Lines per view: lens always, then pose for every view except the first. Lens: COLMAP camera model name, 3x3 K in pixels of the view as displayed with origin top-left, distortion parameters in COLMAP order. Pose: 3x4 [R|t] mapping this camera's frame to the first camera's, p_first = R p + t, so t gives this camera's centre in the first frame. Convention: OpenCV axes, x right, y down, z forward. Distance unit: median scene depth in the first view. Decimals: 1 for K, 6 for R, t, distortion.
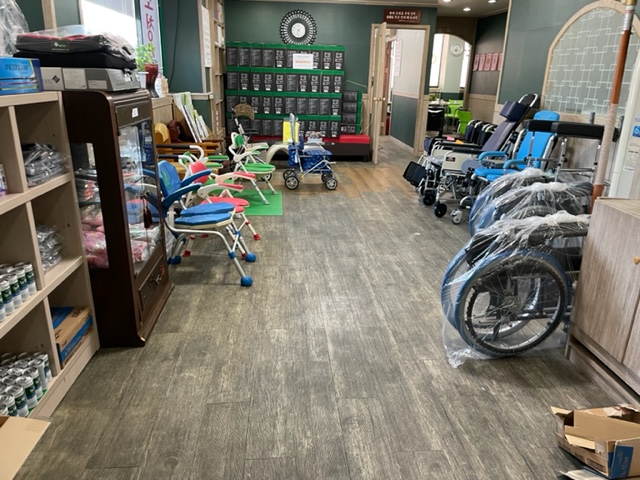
lens RADIAL K [[490.4, 0, 320.0], [0, 490.4, 240.0], [0, 0, 1]] dist [0.030397, -0.001080]
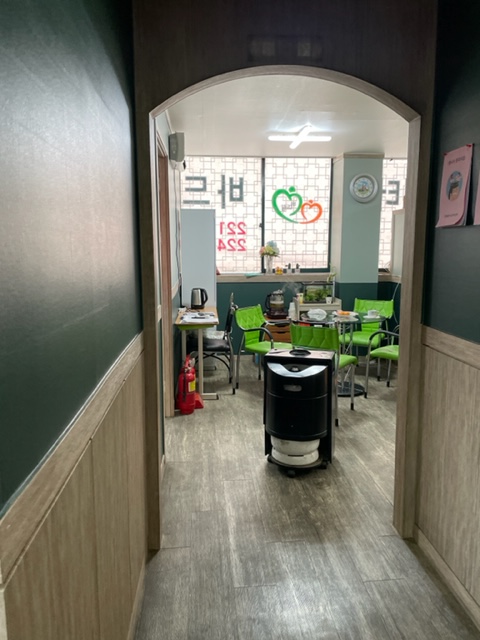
lens RADIAL K [[490.4, 0, 240.0], [0, 490.4, 320.0], [0, 0, 1]] dist [0.030397, -0.001080]
pose [[0.999386, -0.033672, -0.009638, 0.168717], [0.031506, 0.984492, -0.172579, -0.200439], [0.015299, 0.172169, 0.984949, 0.594081]]
